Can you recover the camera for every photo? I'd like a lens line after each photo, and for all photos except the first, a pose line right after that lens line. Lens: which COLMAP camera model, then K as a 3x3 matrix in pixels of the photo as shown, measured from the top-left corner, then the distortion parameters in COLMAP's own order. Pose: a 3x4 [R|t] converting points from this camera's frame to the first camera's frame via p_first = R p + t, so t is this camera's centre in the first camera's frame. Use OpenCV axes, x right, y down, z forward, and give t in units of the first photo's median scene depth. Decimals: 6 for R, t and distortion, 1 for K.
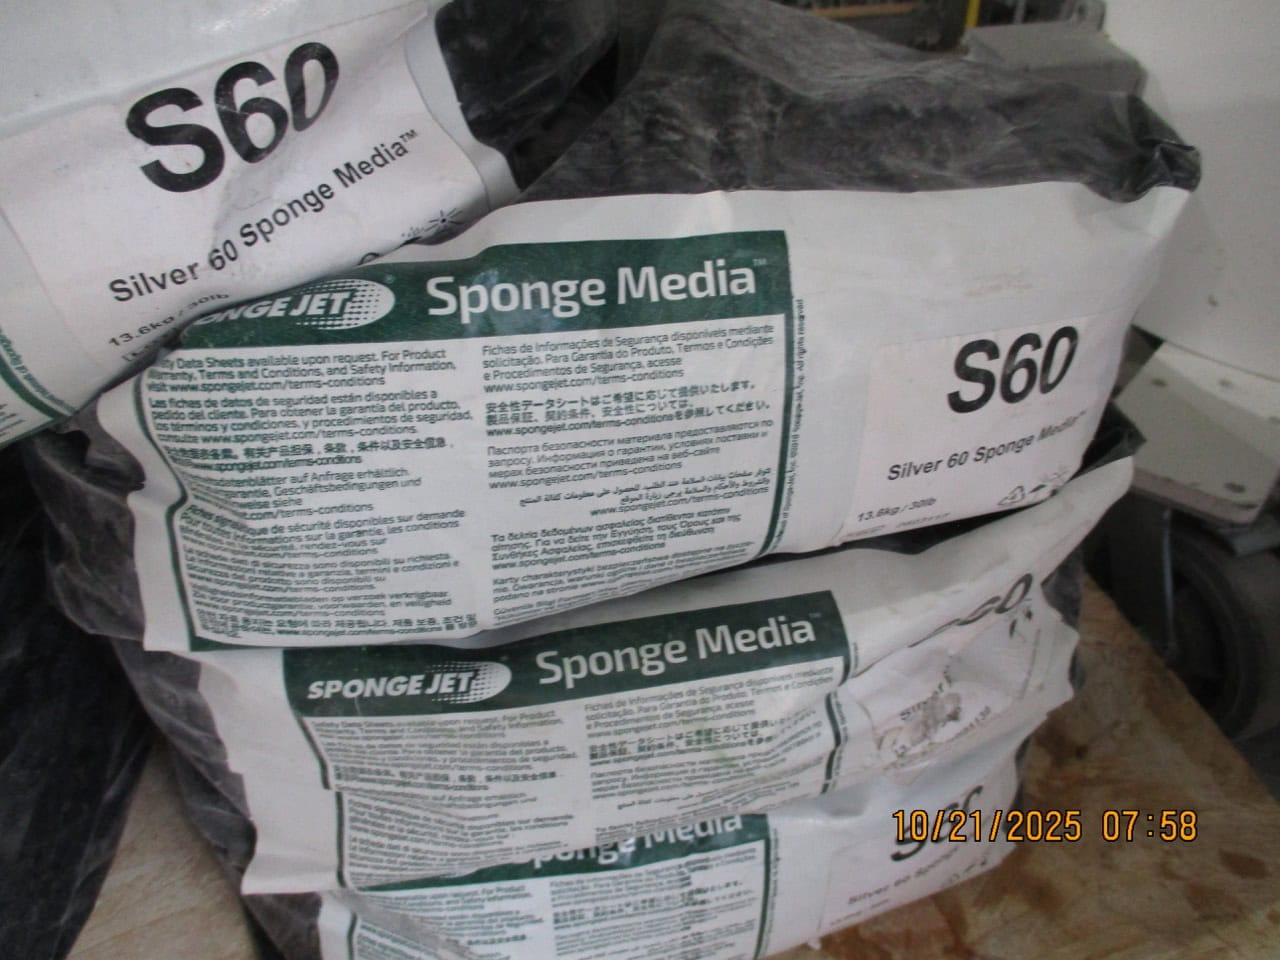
lens RADIAL K [[1077.3, 0, 640.0], [0, 1077.3, 480.0], [0, 0, 1]] dist [-0.019515, 0.010808]
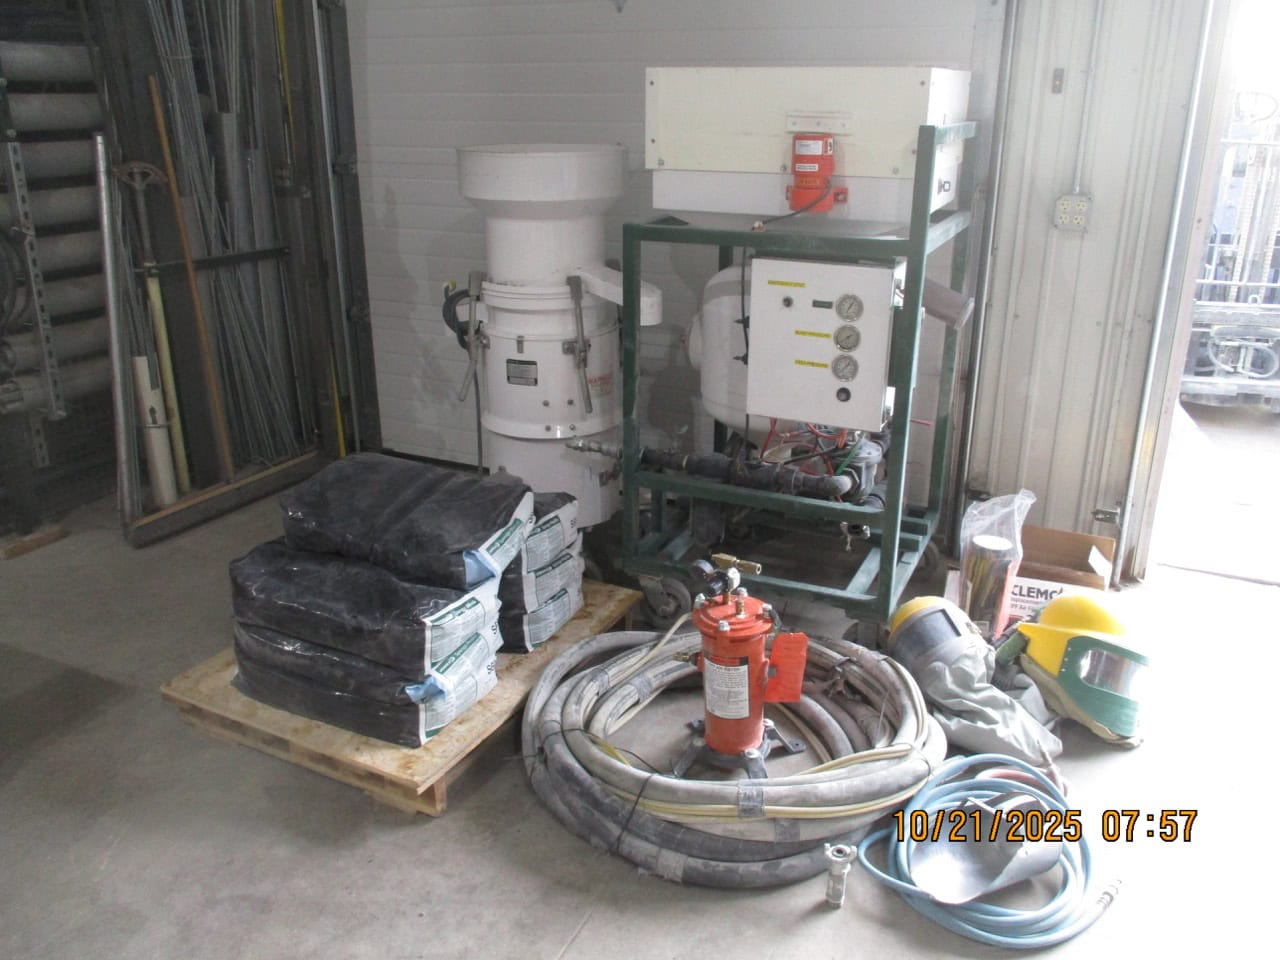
lens RADIAL K [[1077.3, 0, 640.0], [0, 1077.3, 480.0], [0, 0, 1]] dist [-0.019515, 0.010808]
pose [[0.646190, -0.251837, 0.720428, -6.677475], [0.453140, 0.886183, -0.096666, 0.824509], [-0.614087, 0.388920, 0.686759, -6.664586]]
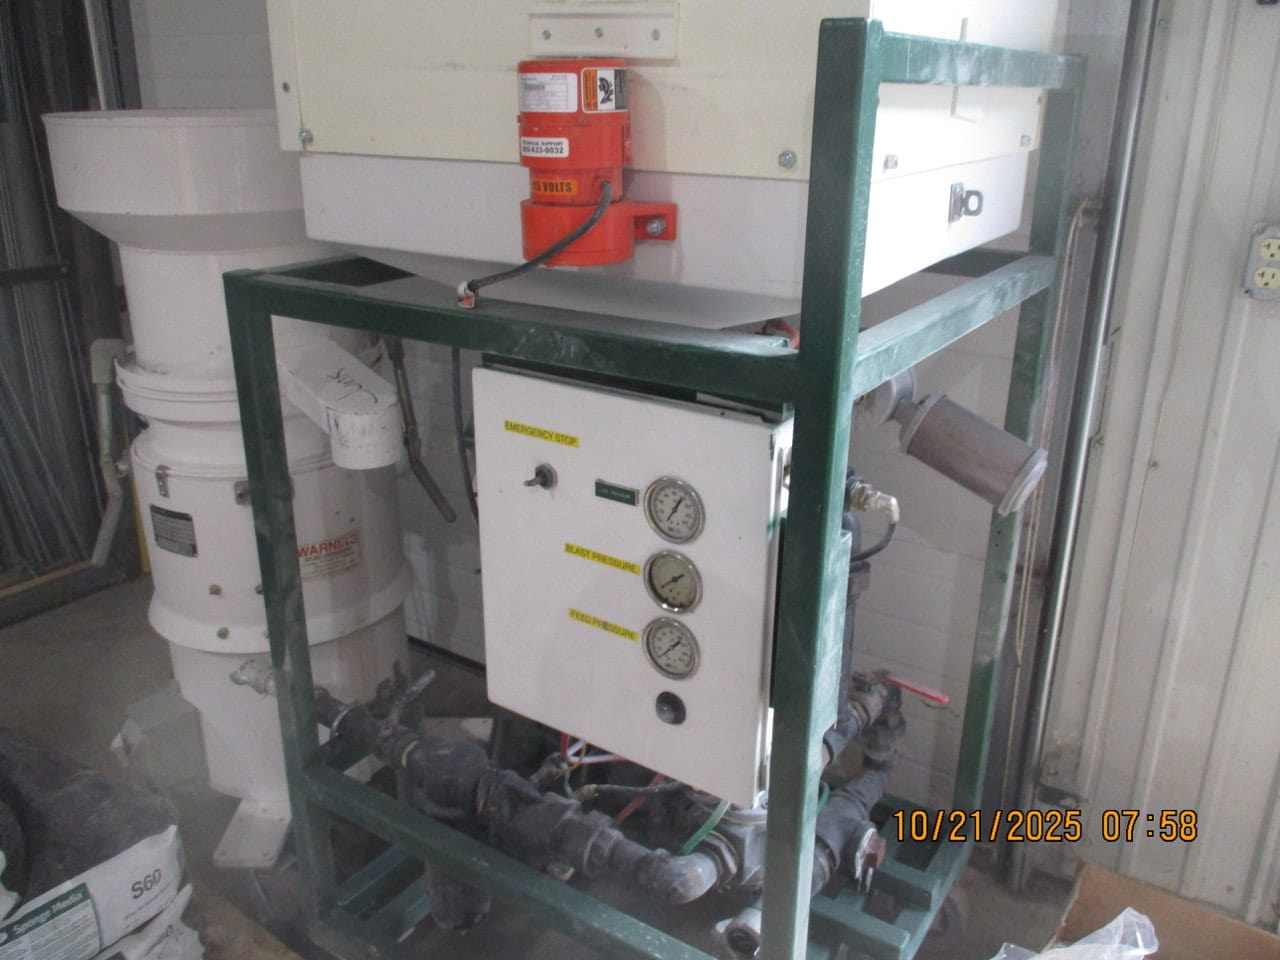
lens RADIAL K [[1077.3, 0, 640.0], [0, 1077.3, 480.0], [0, 0, 1]] dist [-0.019515, 0.010808]
pose [[0.750833, -0.214159, 0.624808, -0.614319], [0.385405, 0.910287, -0.151133, -0.187347], [-0.536388, 0.354280, 0.766011, -4.678289]]
